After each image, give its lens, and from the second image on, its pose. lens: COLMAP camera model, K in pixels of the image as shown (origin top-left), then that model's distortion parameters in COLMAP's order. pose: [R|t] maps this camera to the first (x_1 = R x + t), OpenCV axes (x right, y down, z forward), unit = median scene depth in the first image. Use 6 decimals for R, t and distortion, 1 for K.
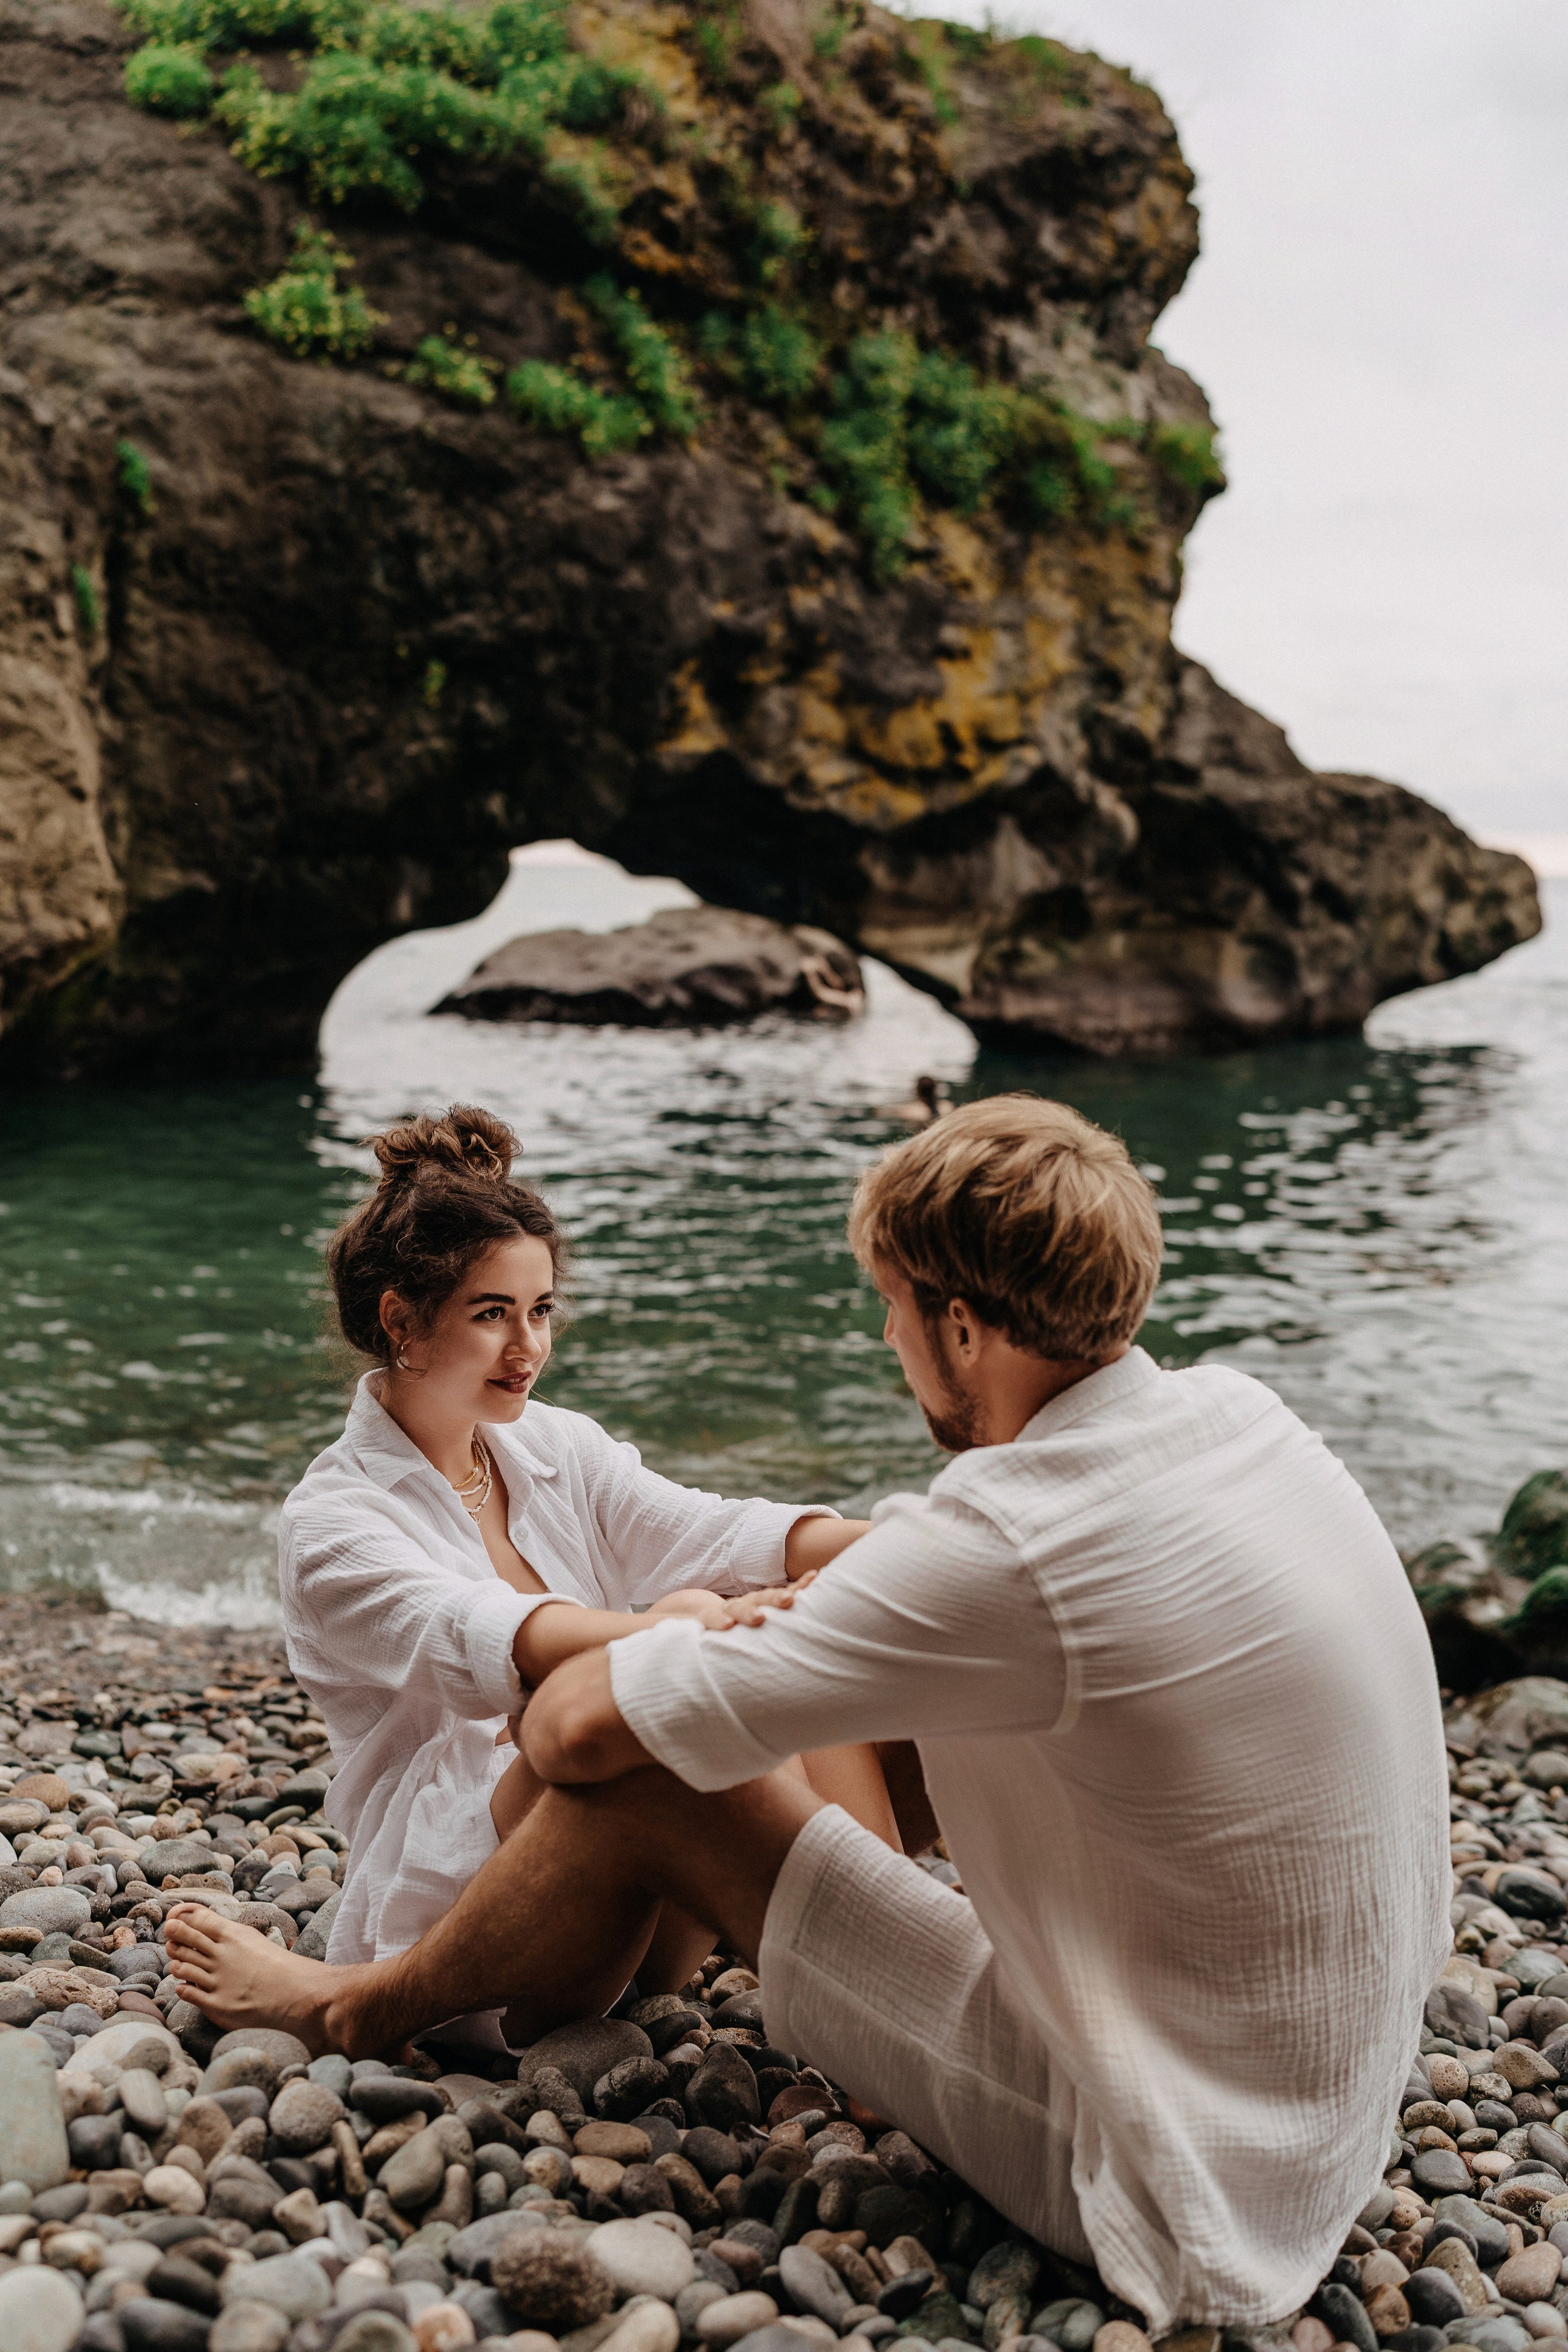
lens RADIAL K [[2246.5, 0, 774.1], [0, 2246.5, 1194.7], [0, 0, 1]] dist [-0.010521, 0.021119]
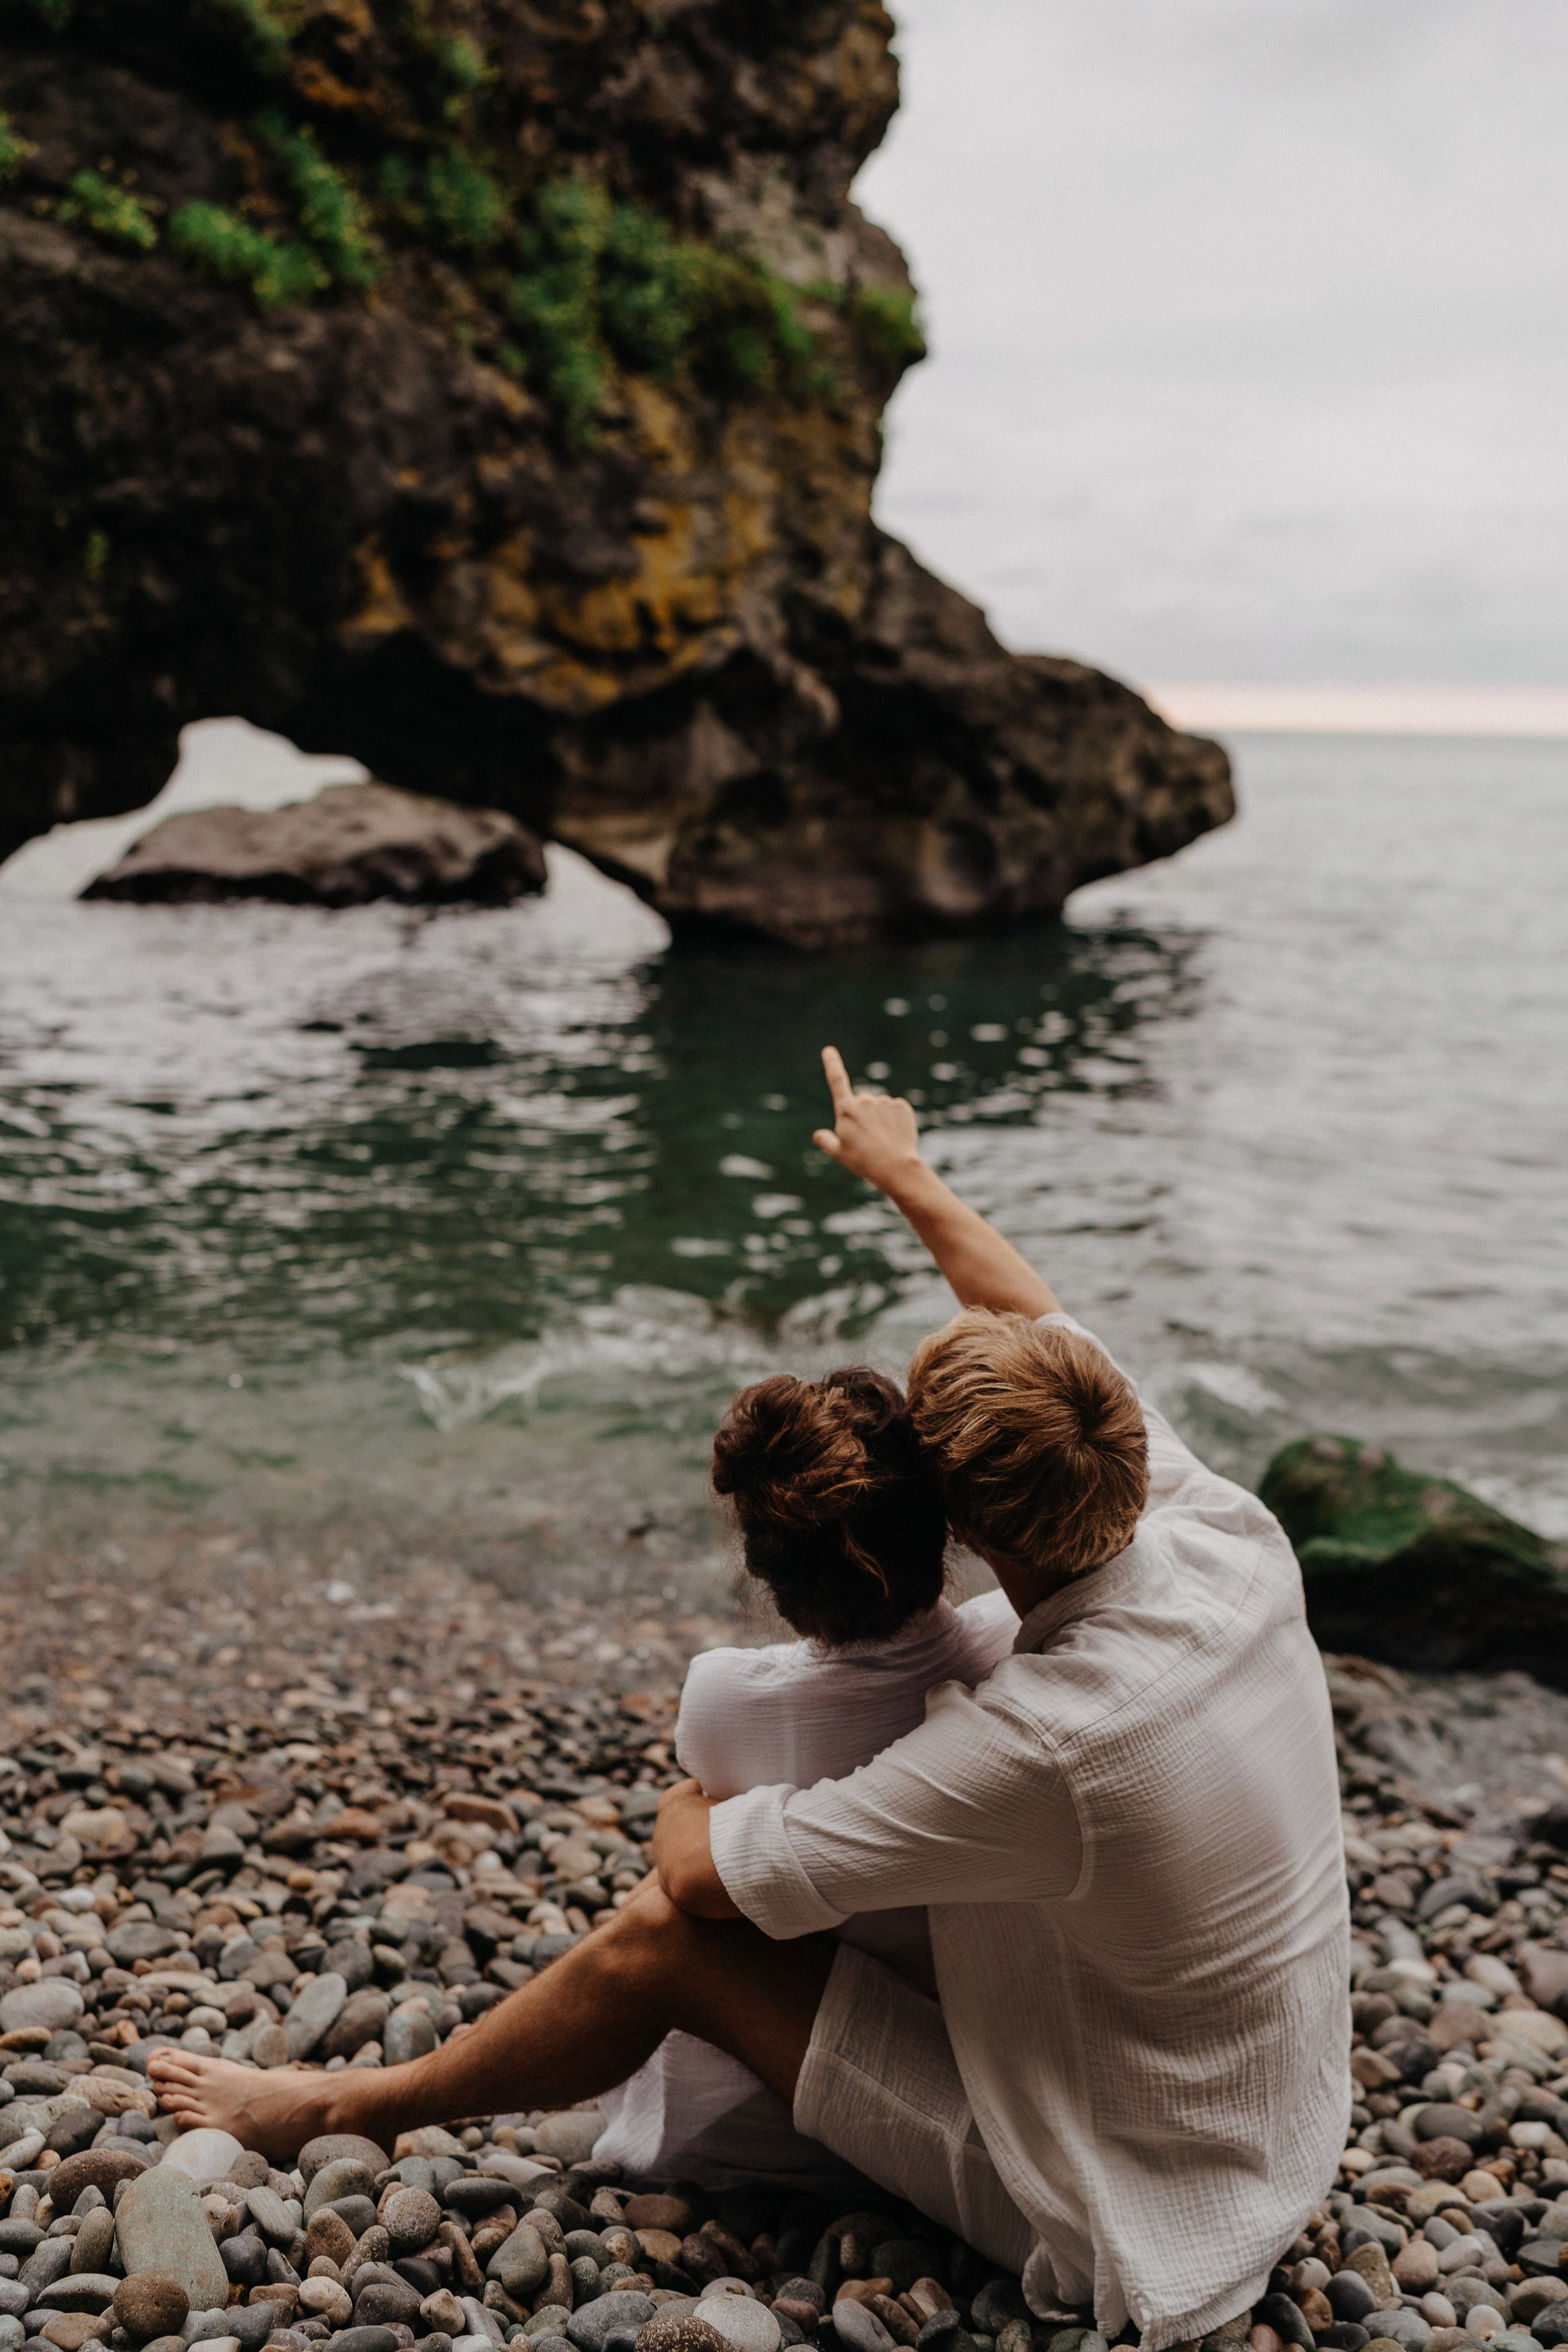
lens RADIAL K [[2376.9, 0, 764.9], [0, 2376.9, 1203.5], [0, 0, 1]] dist [-0.007634, 0.014798]
pose [[0.989924, -0.014013, 0.140905, -0.019248], [0.005490, 0.998141, 0.060698, -0.018194], [-0.141493, -0.059313, 0.988161, -0.020102]]
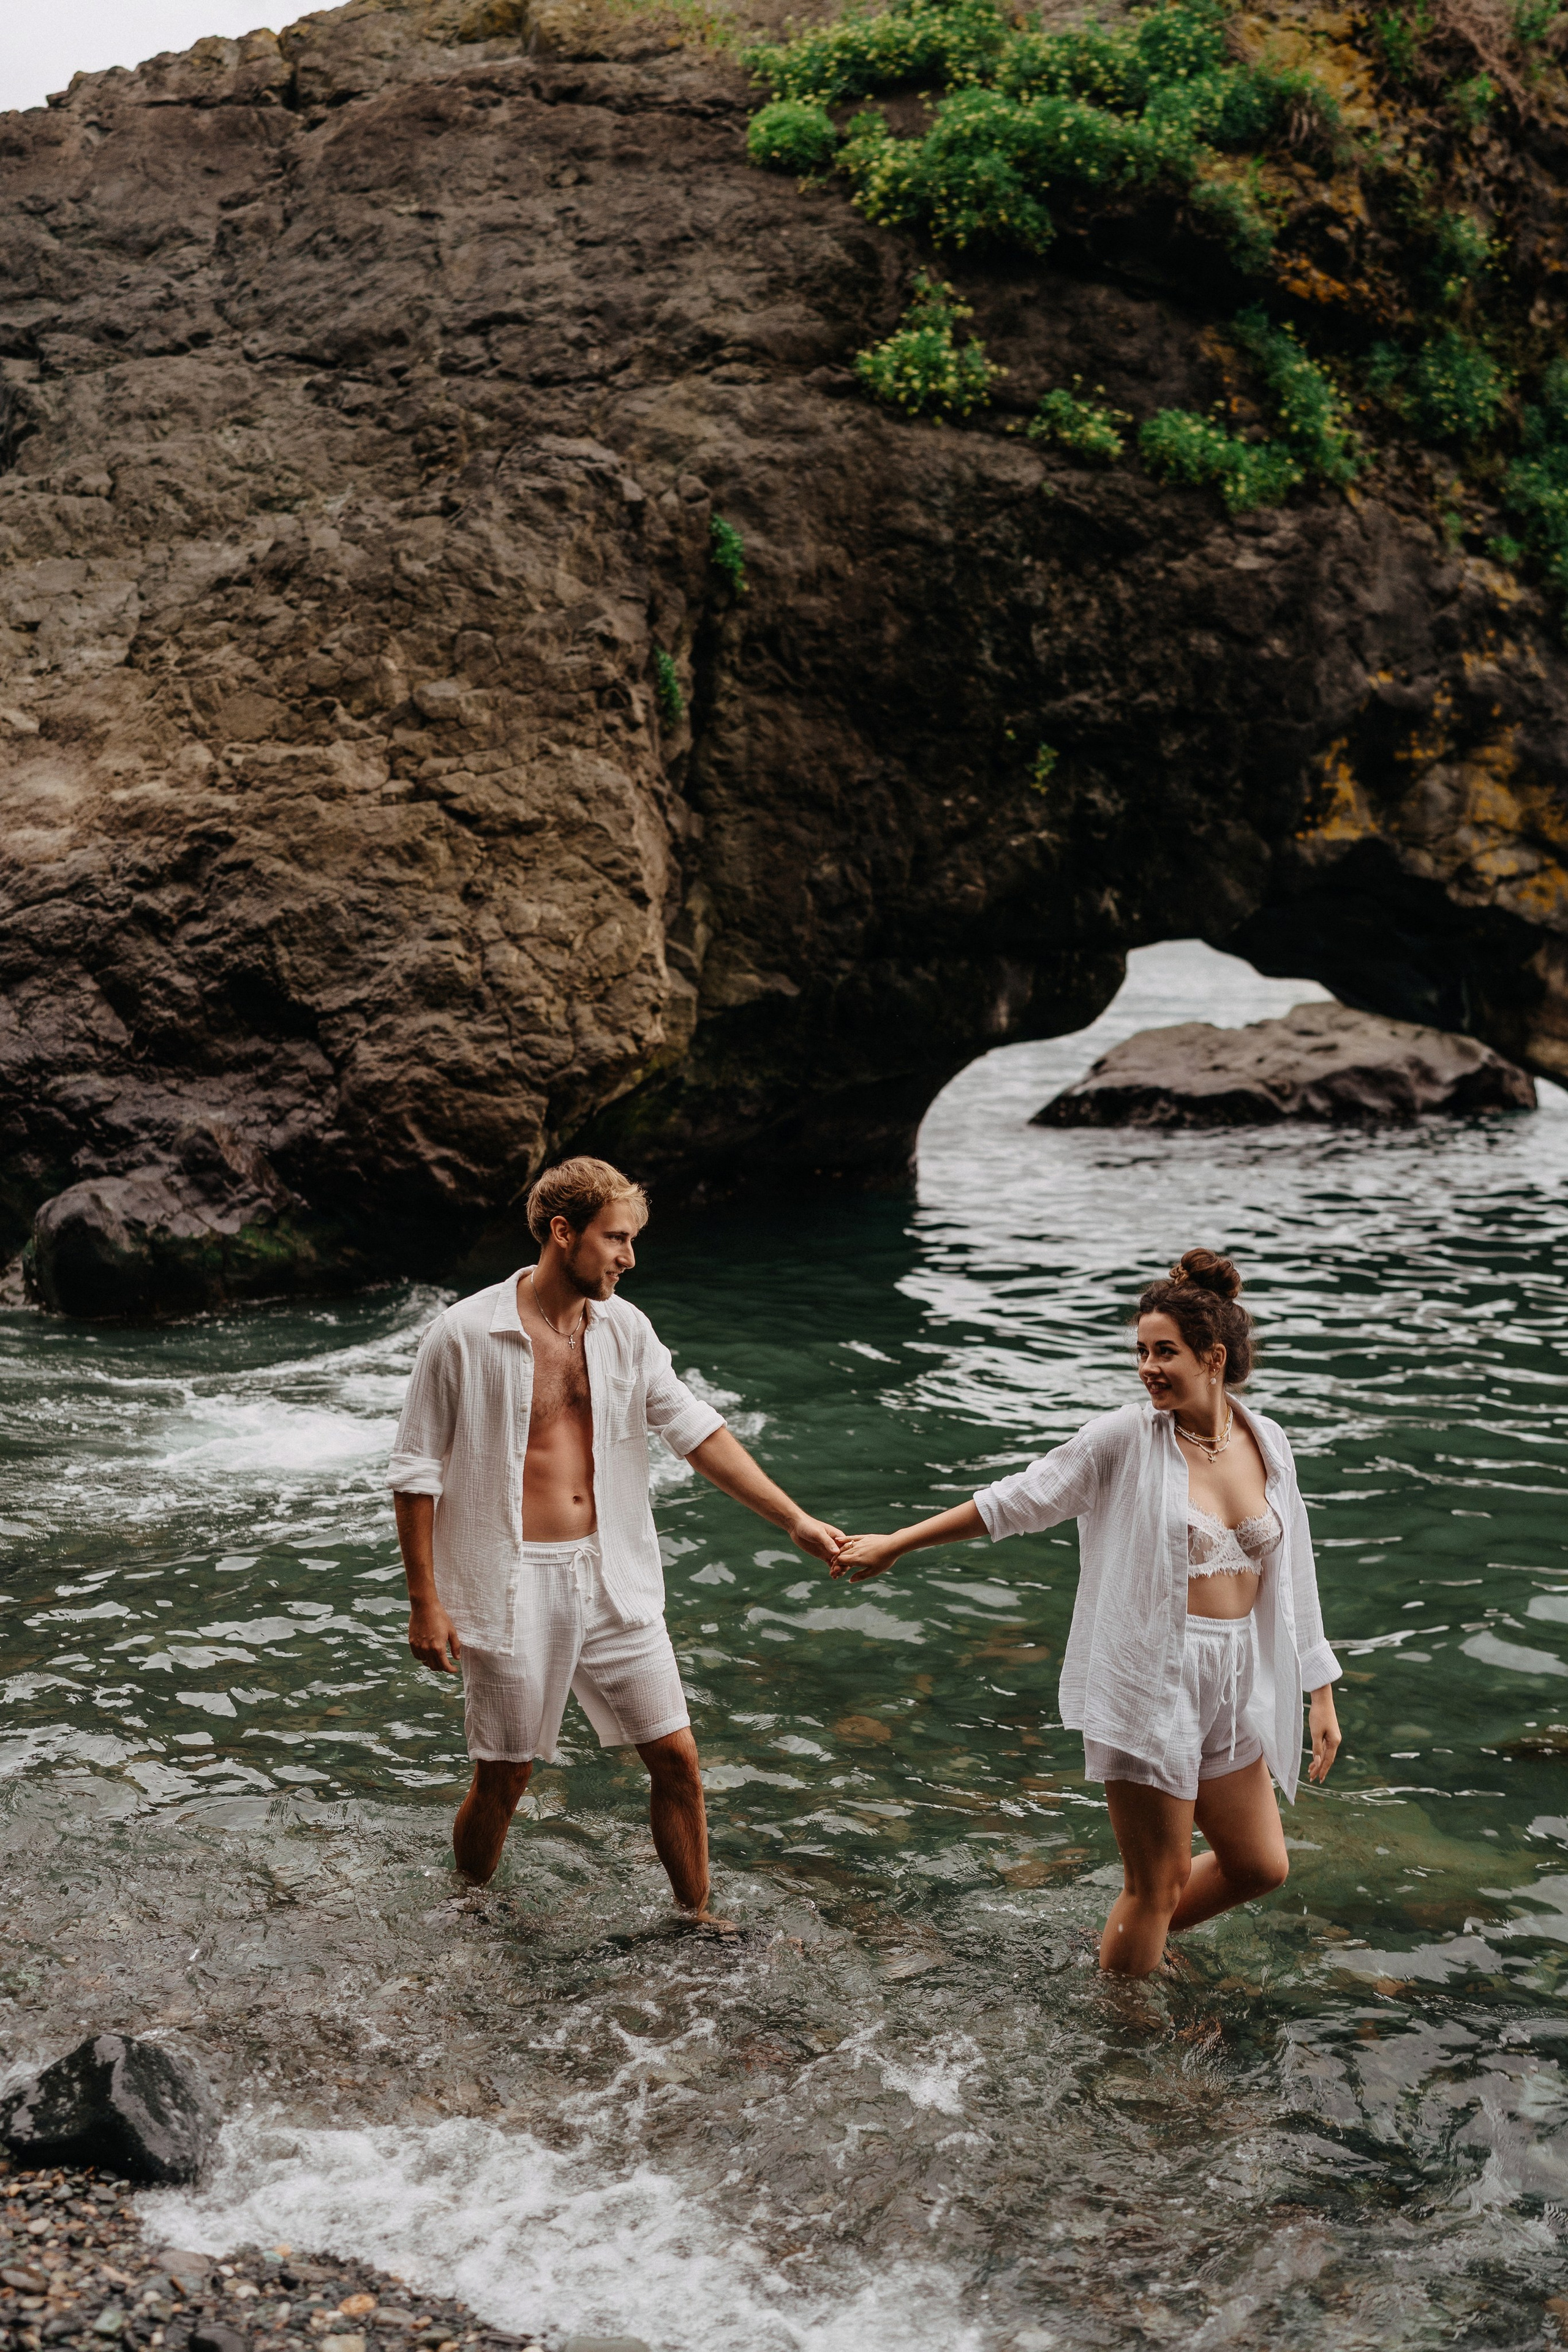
lens RADIAL K [[2246.5, 0, 774.1], [0, 2246.5, 1194.7], [0, 0, 1]] dist [-0.010521, 0.021119]
pose [[0.958966, 0.039440, -0.280765, 0.004392], [-0.047608, 0.998617, -0.022328, -0.030135], [0.279496, 0.034779, 0.959517, 0.104980]]
